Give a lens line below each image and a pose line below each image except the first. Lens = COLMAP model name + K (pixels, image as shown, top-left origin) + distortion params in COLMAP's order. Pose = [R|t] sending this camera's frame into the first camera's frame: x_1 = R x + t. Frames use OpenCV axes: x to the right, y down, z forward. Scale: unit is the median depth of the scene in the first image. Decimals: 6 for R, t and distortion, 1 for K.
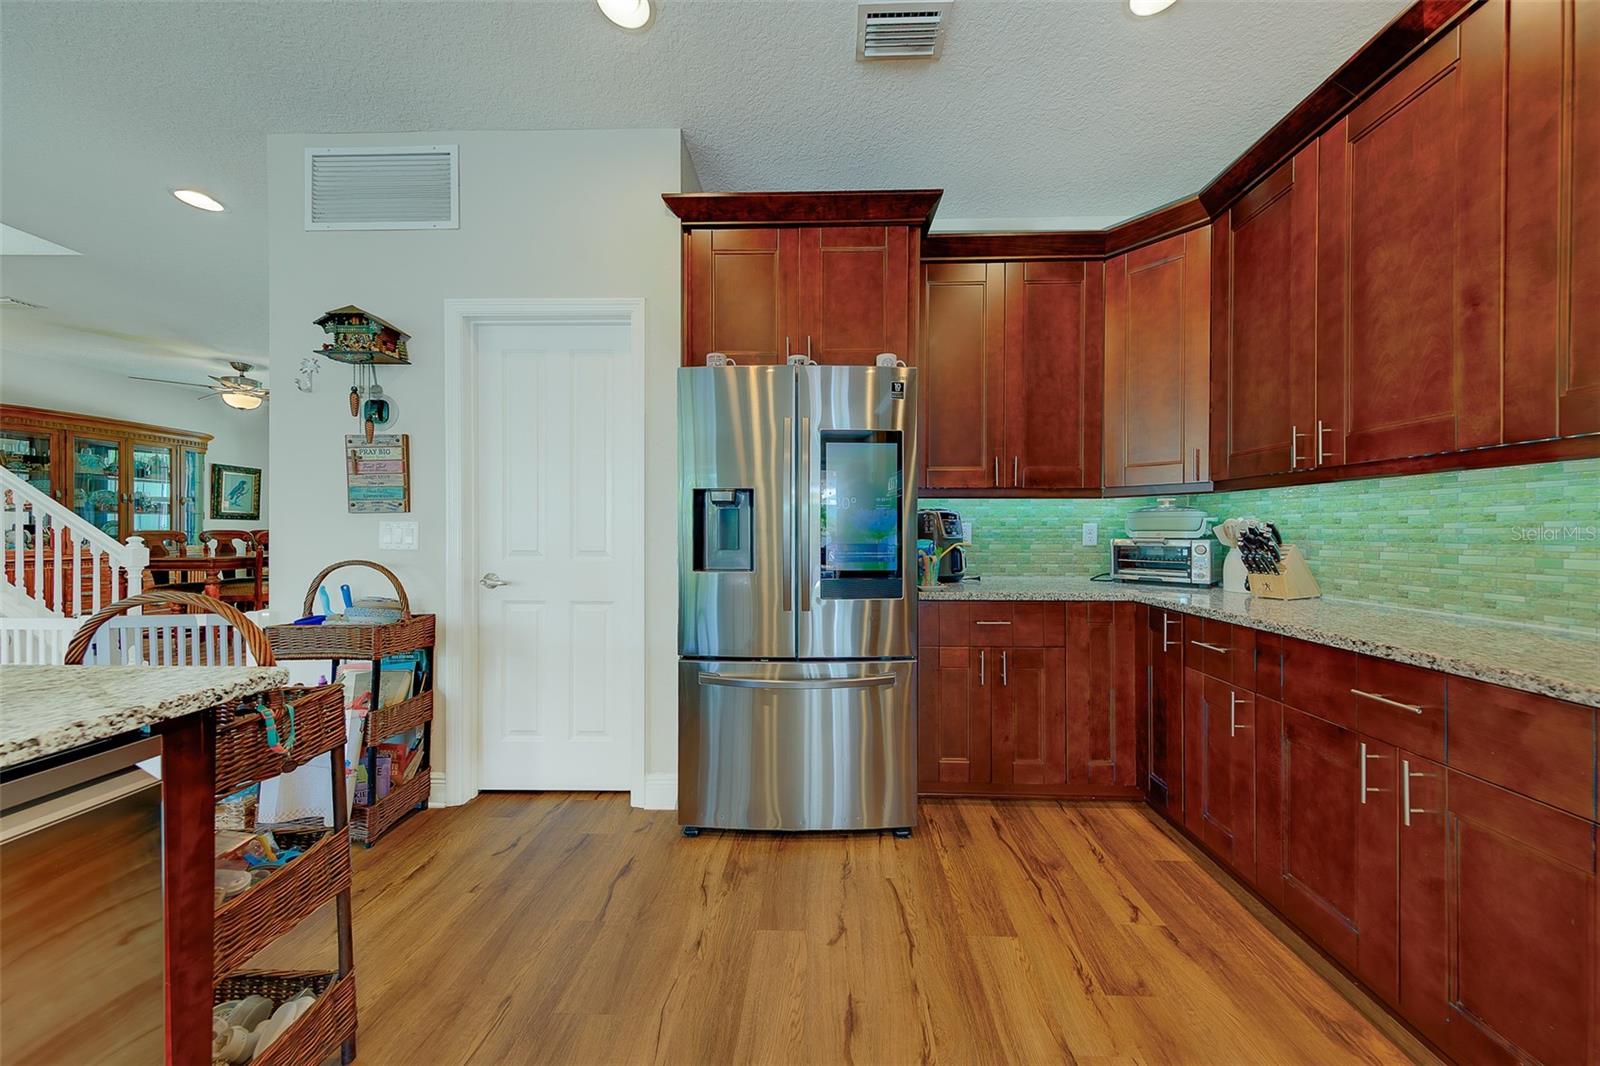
lens RADIAL K [[515.8, 0, 810.1], [0, 515.8, 530.5], [0, 0, 1]] dist [0.005809, -0.000150]
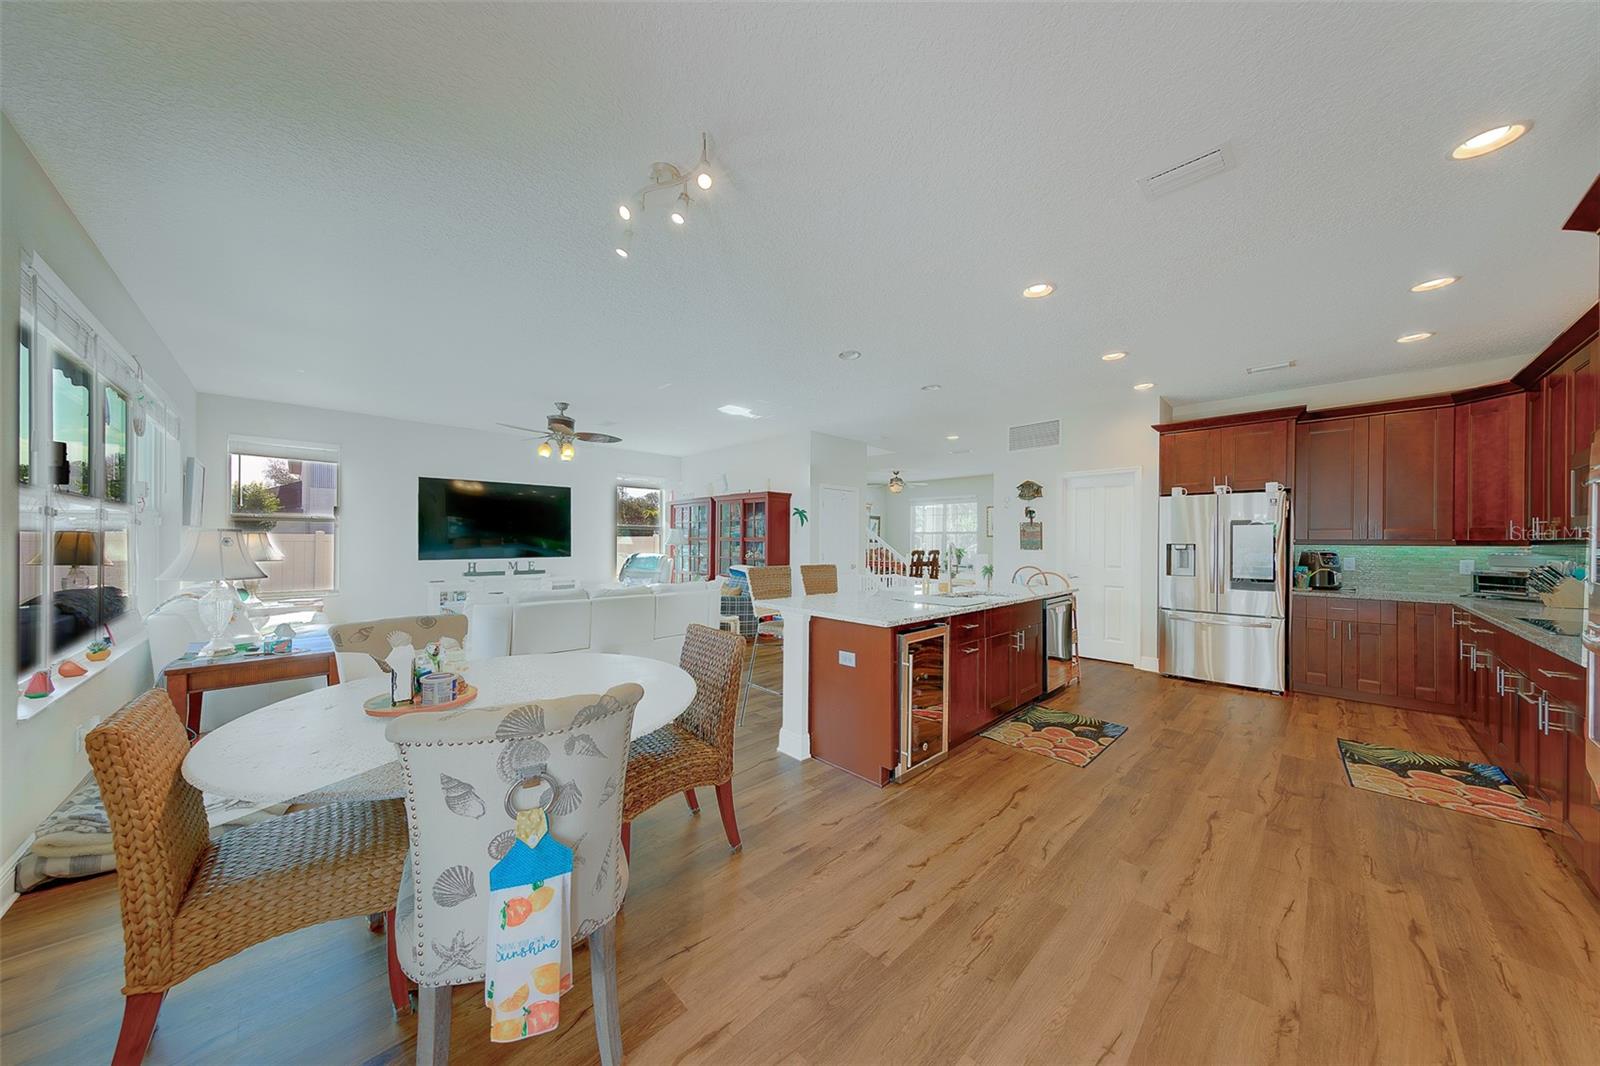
lens RADIAL K [[507.2, 0, 809.9], [0, 507.2, 540.9], [0, 0, 1]] dist [0.005437, -0.000037]
pose [[0.730684, 0.004991, -0.682698, 0.216906], [-0.008673, 0.999960, -0.001972, -0.077013], [0.682661, 0.007362, 0.730698, -2.165242]]
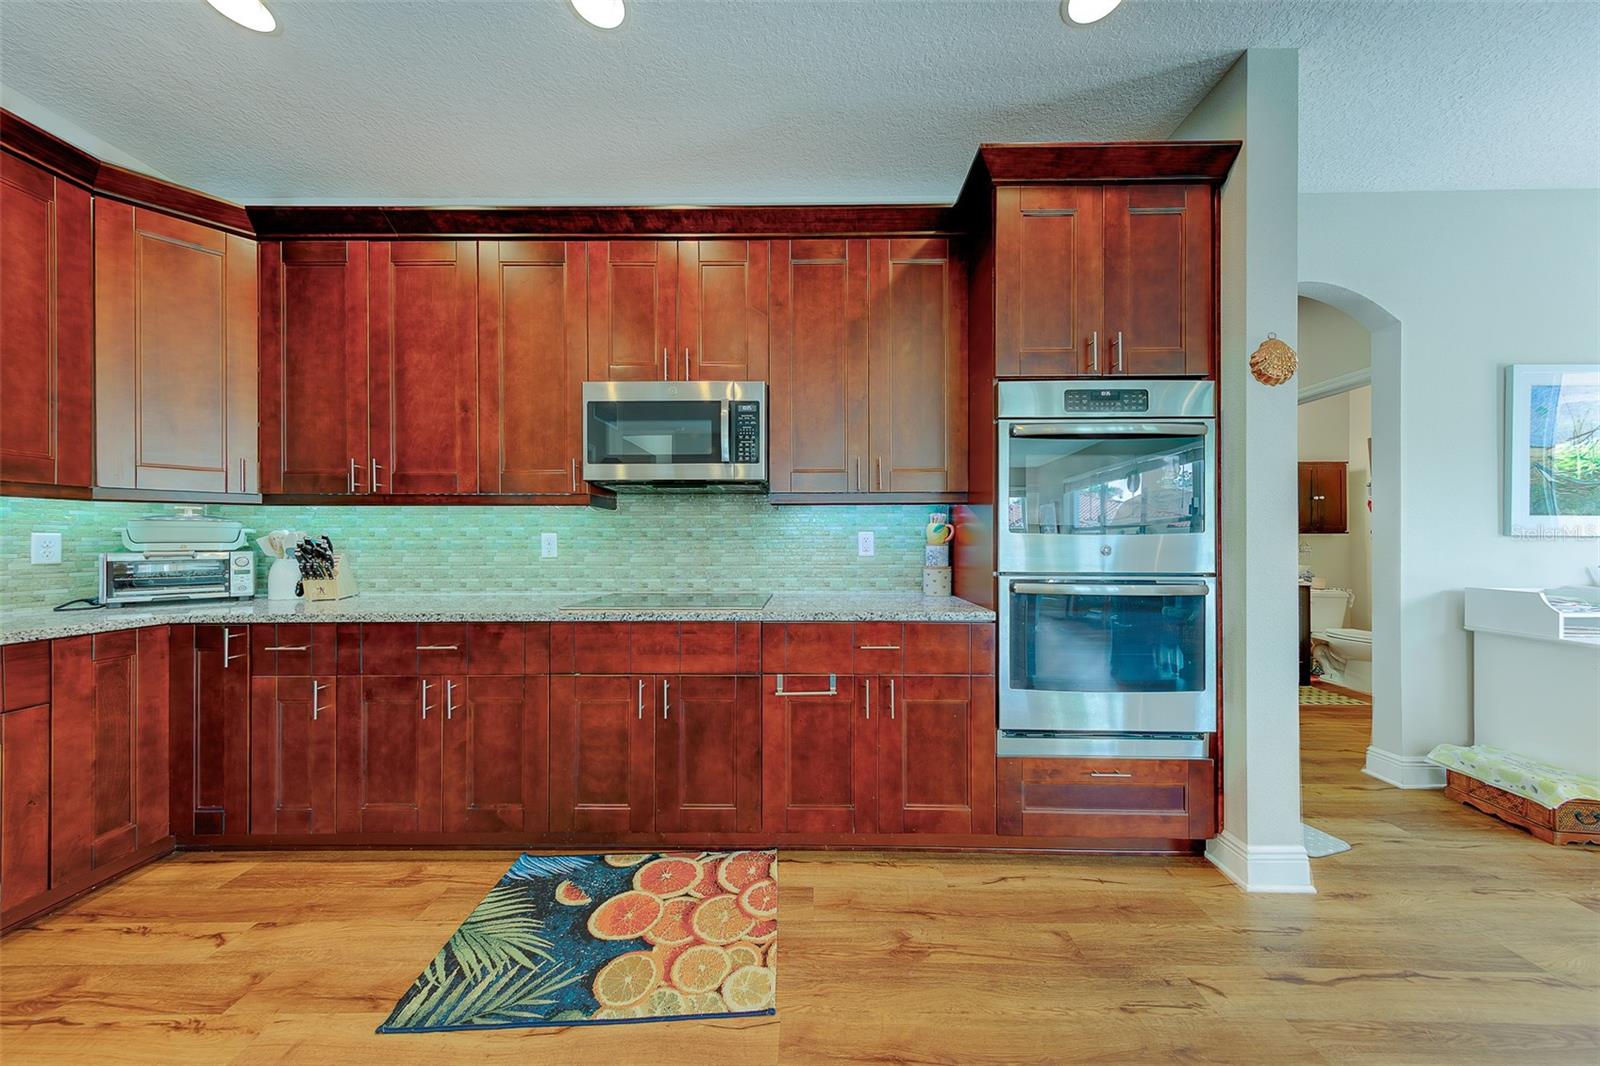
lens RADIAL K [[507.2, 0, 809.9], [0, 507.2, 540.9], [0, 0, 1]] dist [0.005437, -0.000037]
pose [[-0.027832, -0.001580, 0.999611, -0.300246], [0.003407, 0.999993, 0.001675, -0.000507], [-0.999607, 0.003452, -0.027827, -0.064093]]
